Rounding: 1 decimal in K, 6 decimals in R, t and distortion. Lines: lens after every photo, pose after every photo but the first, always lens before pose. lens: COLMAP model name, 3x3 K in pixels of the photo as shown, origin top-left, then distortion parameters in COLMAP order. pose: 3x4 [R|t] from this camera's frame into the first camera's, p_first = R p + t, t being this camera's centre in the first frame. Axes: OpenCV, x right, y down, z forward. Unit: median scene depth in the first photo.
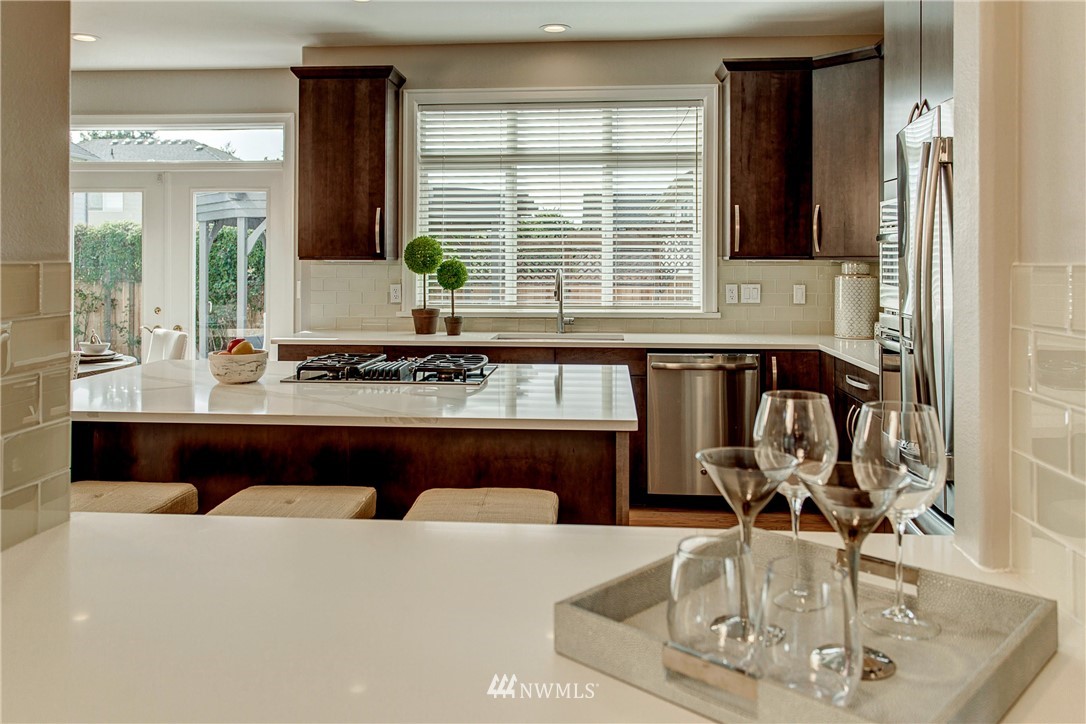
lens RADIAL K [[871.9, 0, 535.0], [0, 871.9, 283.6], [0, 0, 1]] dist [0.015849, -0.004352]
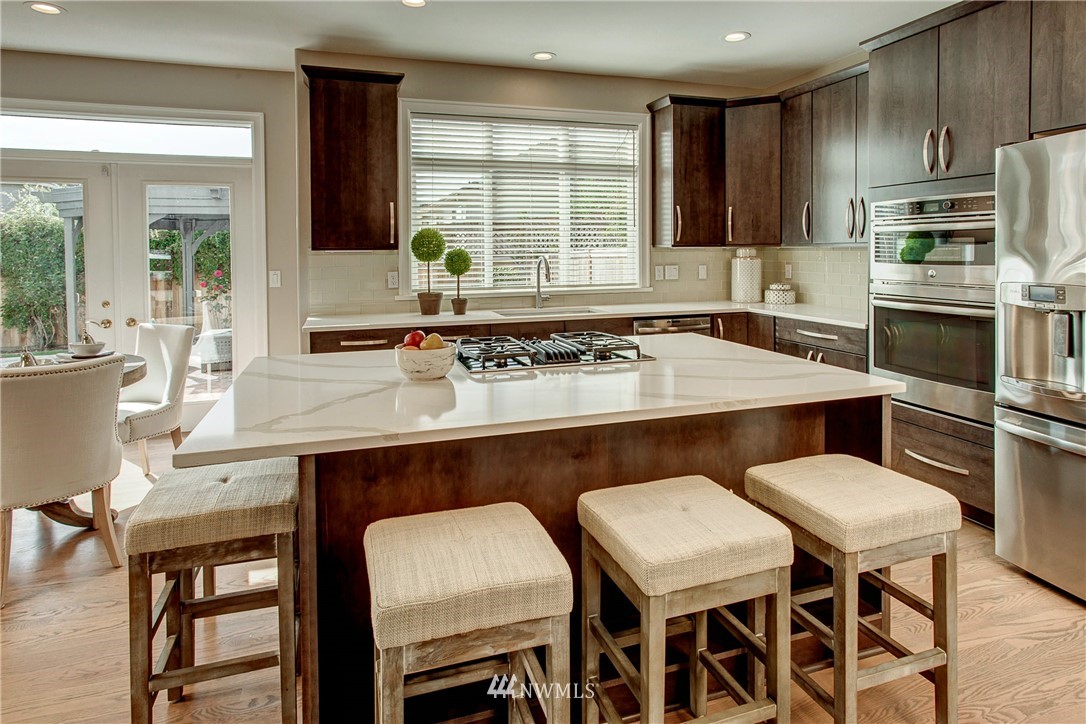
lens RADIAL K [[604.5, 0, 548.0], [0, 604.5, 280.9], [0, 0, 1]] dist [0.000328, 0.000555]
pose [[0.919938, -0.029291, 0.390969, -0.297093], [0.020778, 0.999446, 0.025988, -0.003627], [-0.391514, -0.015783, 0.920037, 0.217990]]
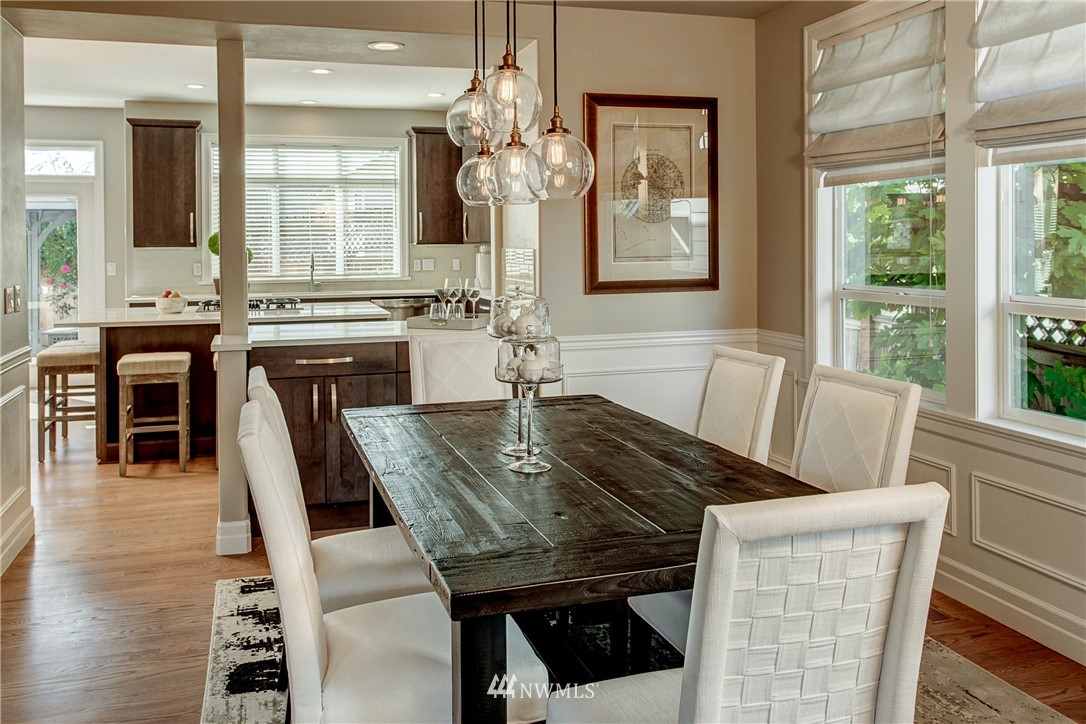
lens RADIAL K [[911.4, 0, 541.7], [0, 911.4, 283.1], [0, 0, 1]] dist [-0.033616, 0.008360]
pose [[0.924662, -0.025932, 0.379904, -0.217584], [0.018456, 0.999558, 0.023309, 0.010068], [-0.380340, -0.014542, 0.924732, -0.696976]]
